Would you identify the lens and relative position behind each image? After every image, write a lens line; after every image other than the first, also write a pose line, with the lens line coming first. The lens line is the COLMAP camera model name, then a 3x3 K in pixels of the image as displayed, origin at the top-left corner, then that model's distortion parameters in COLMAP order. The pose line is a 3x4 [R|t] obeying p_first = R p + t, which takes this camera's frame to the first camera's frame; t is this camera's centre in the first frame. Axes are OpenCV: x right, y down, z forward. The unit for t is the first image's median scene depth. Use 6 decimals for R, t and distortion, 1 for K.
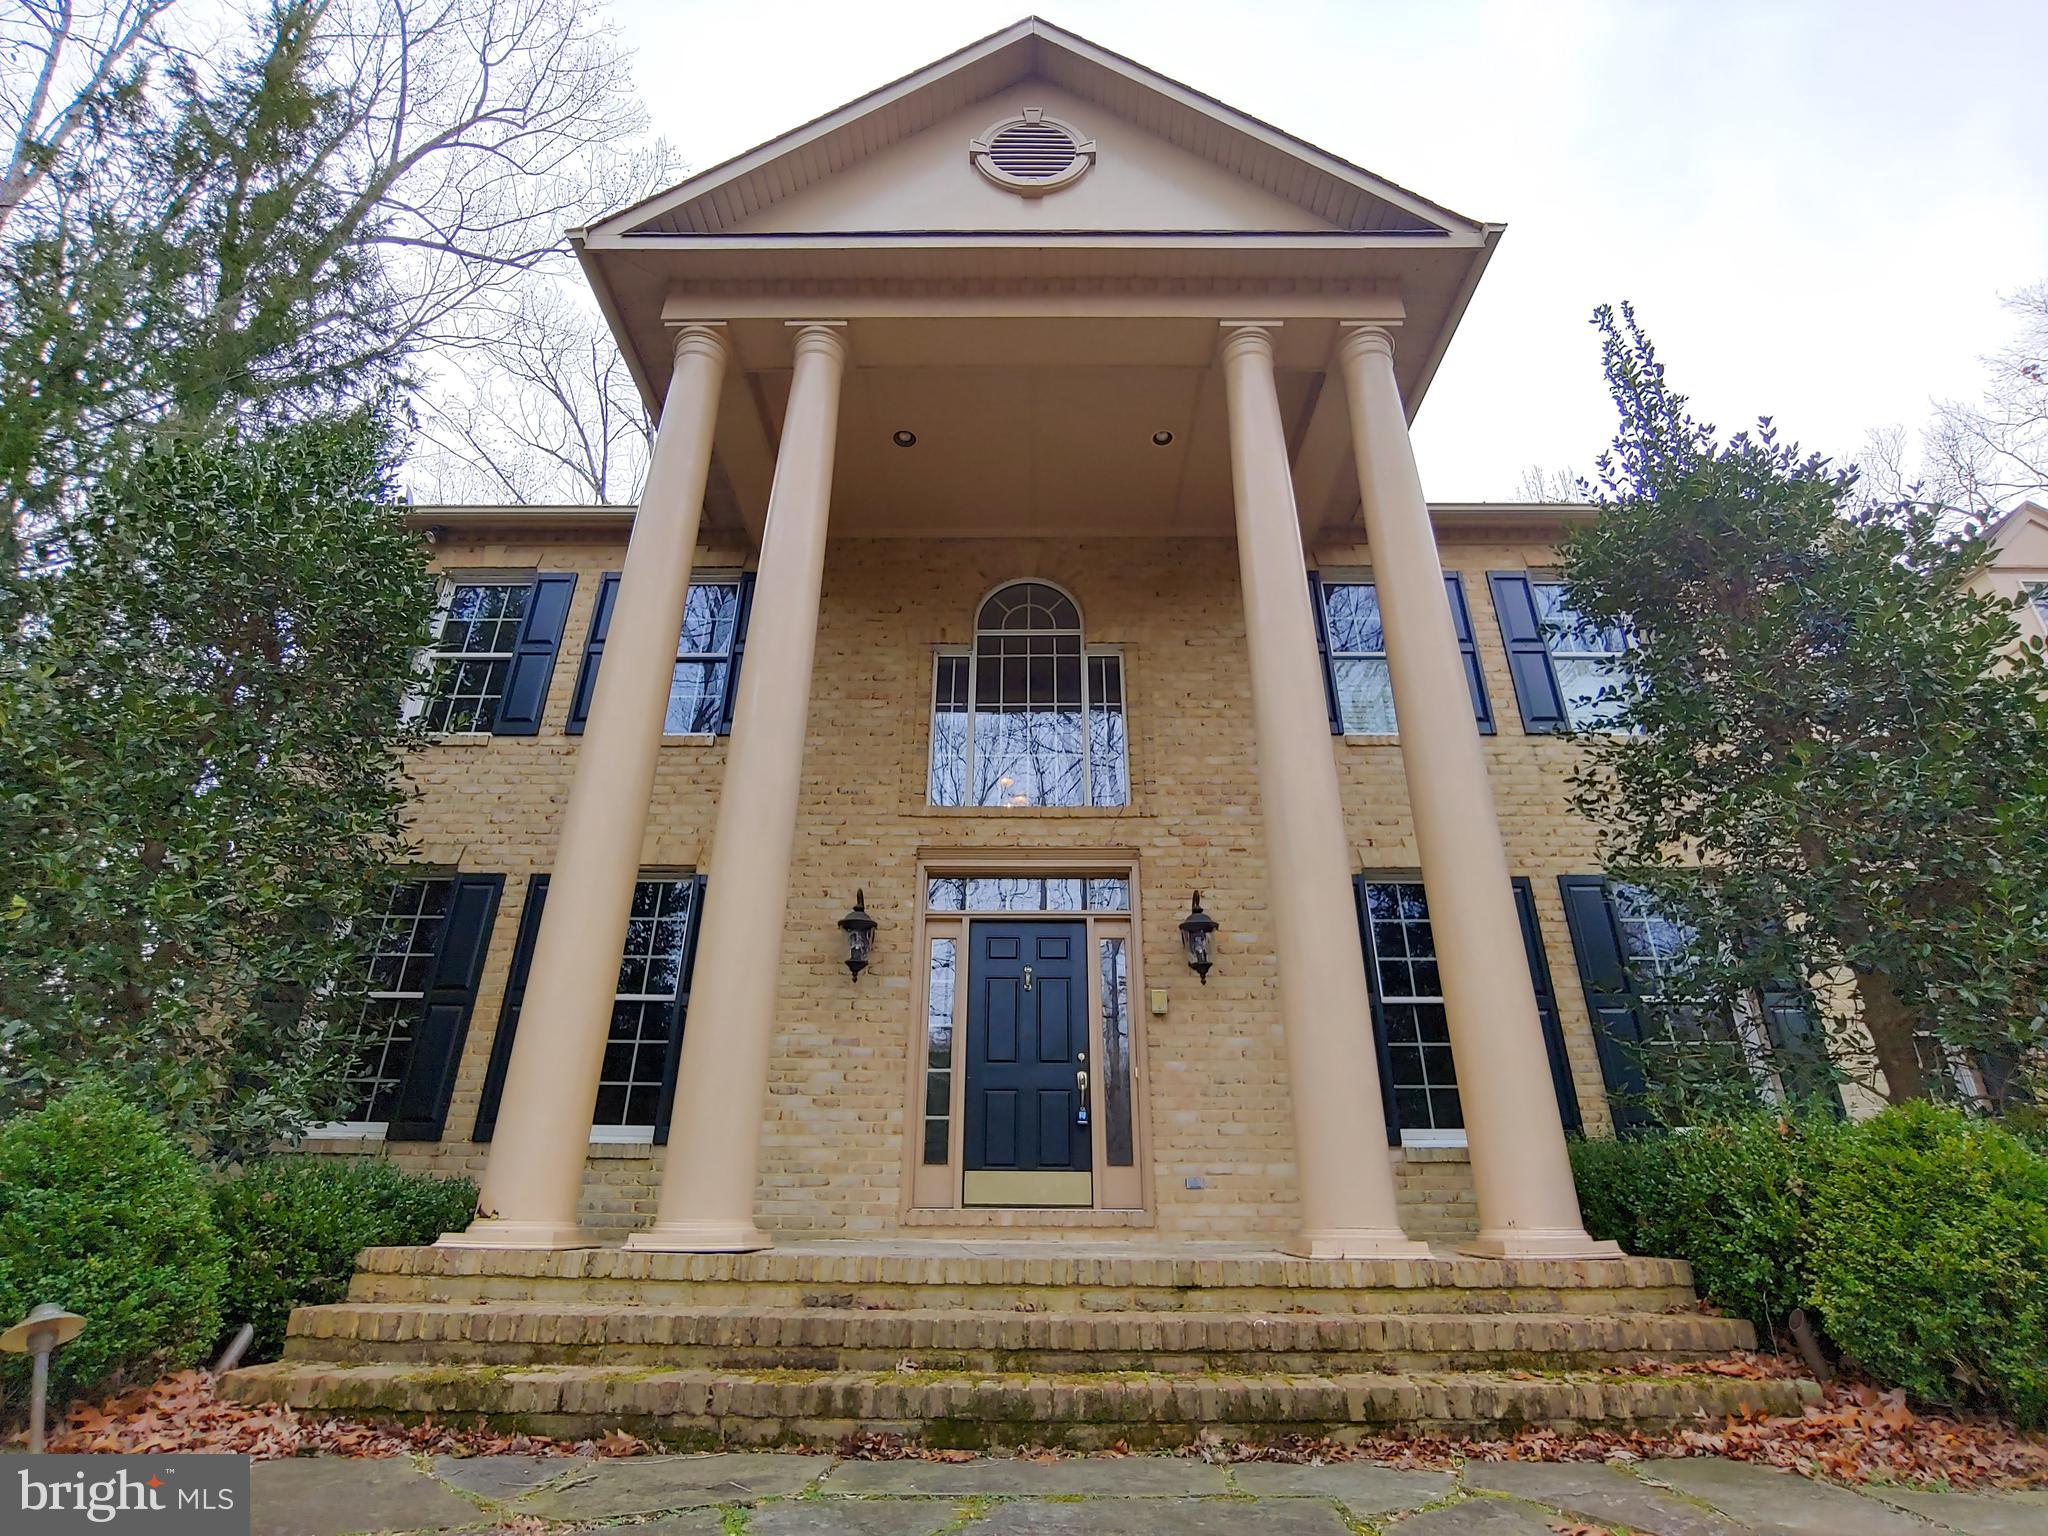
lens RADIAL K [[976.2, 0, 1026.2], [0, 976.2, 760.7], [0, 0, 1]] dist [-0.022514, 0.000974]
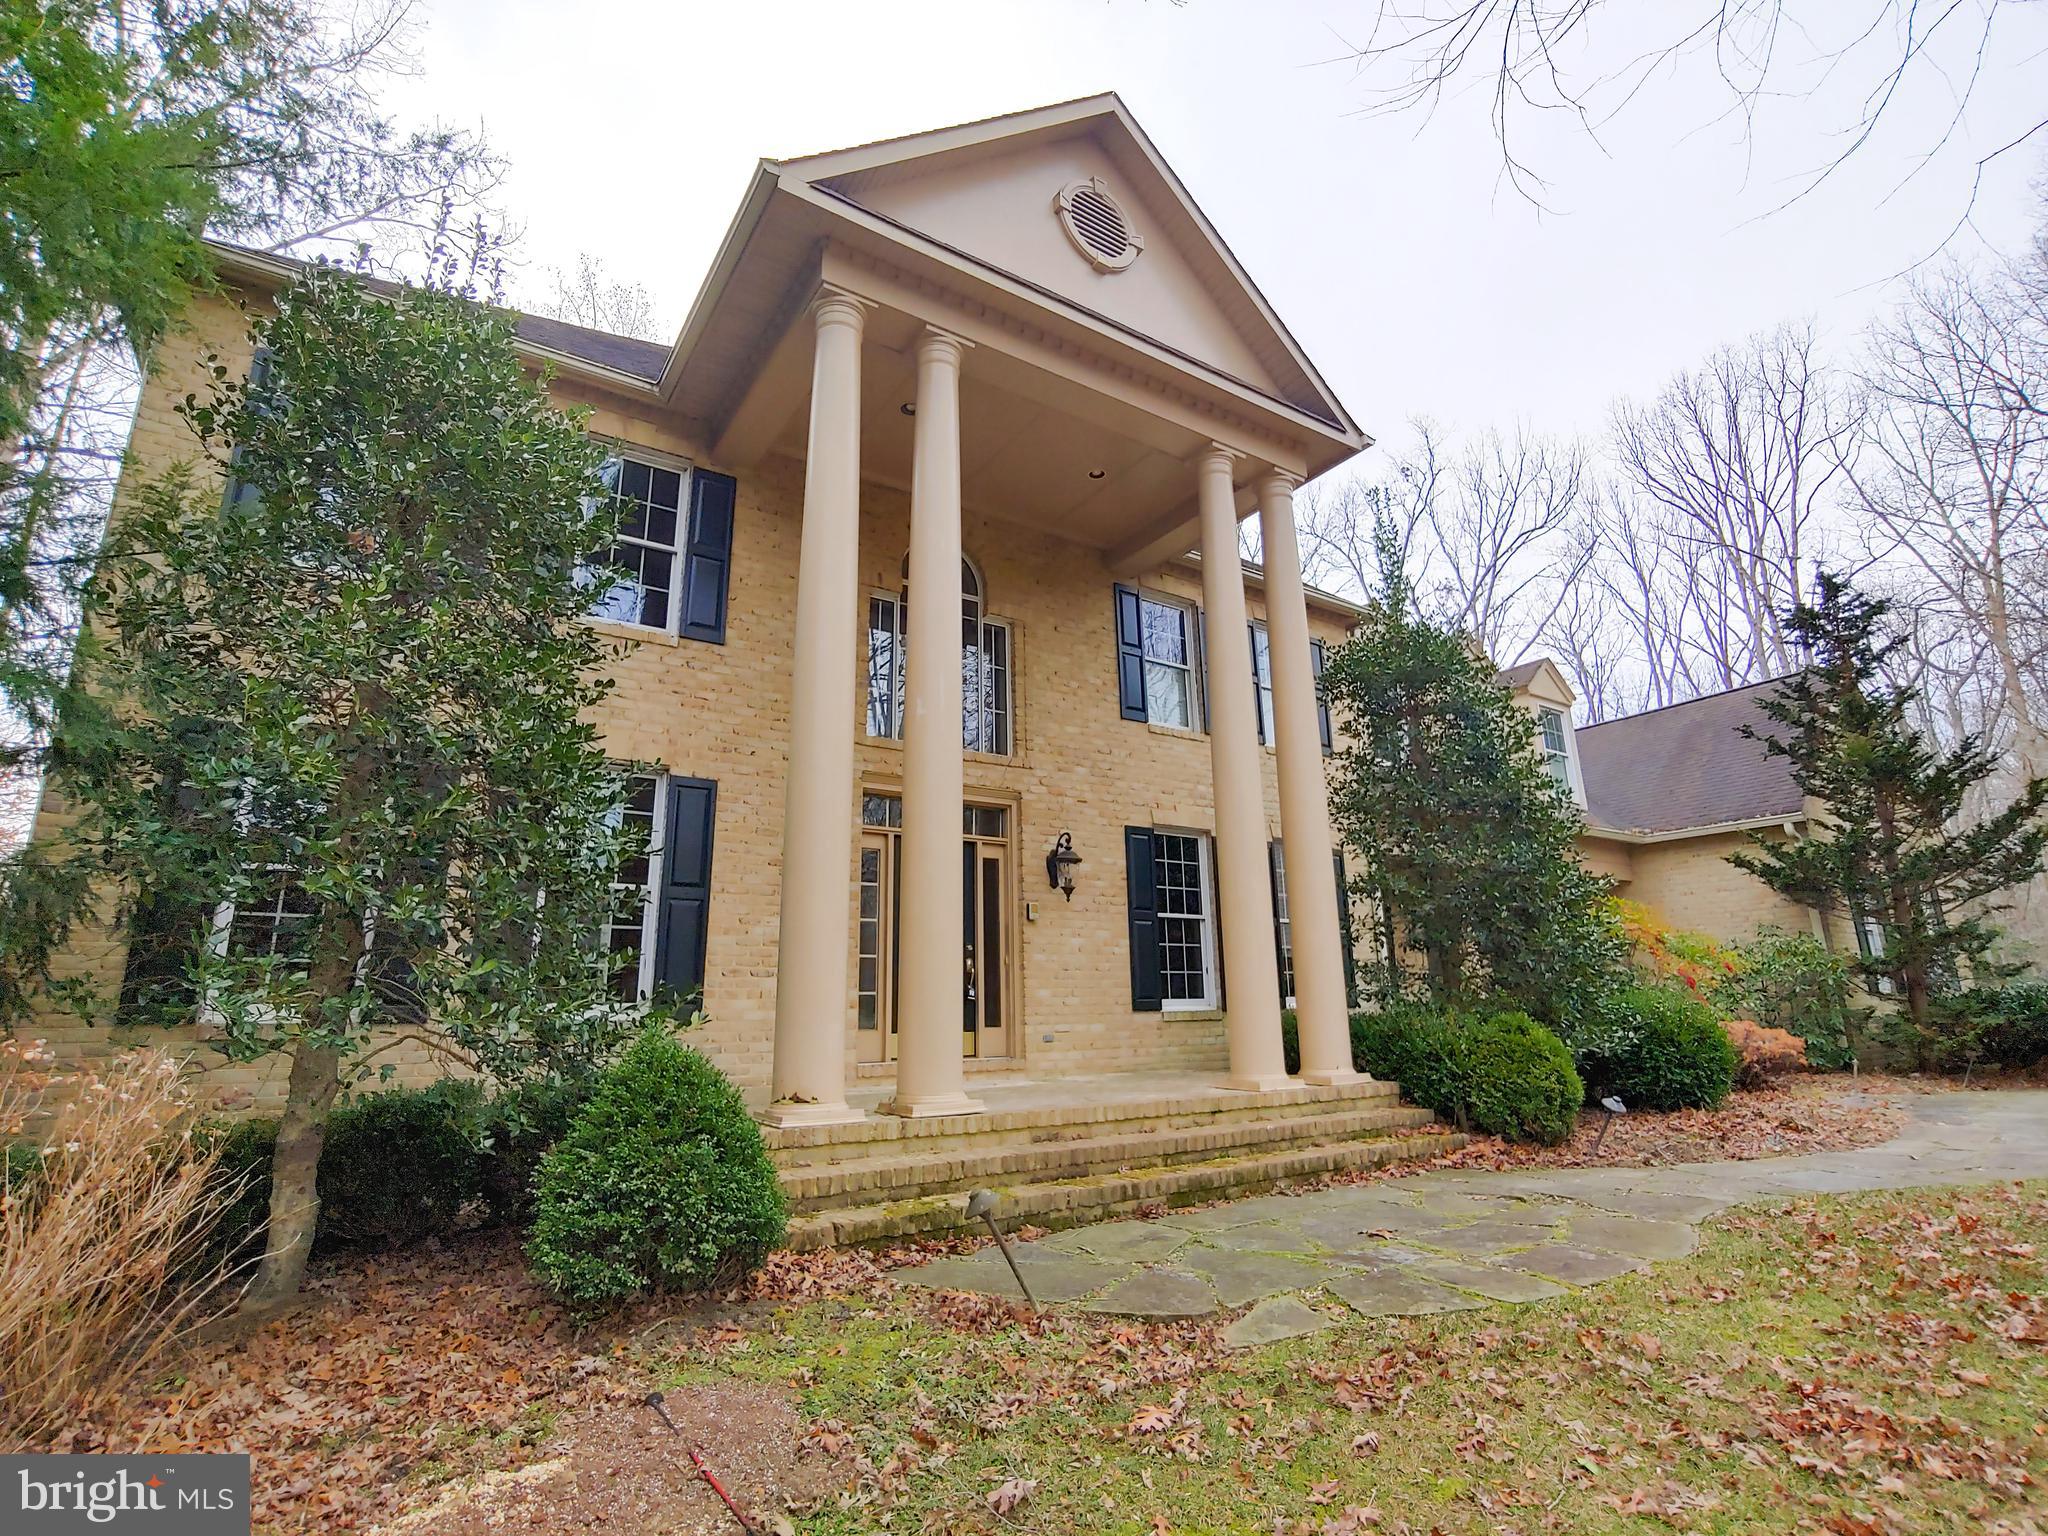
lens RADIAL K [[976.2, 0, 1026.2], [0, 976.2, 760.7], [0, 0, 1]] dist [-0.022514, 0.000974]
pose [[0.832500, 0.121073, 0.540634, -1.228108], [-0.214643, 0.970102, 0.113270, -0.208974], [-0.510757, -0.210341, 0.833597, -0.162435]]
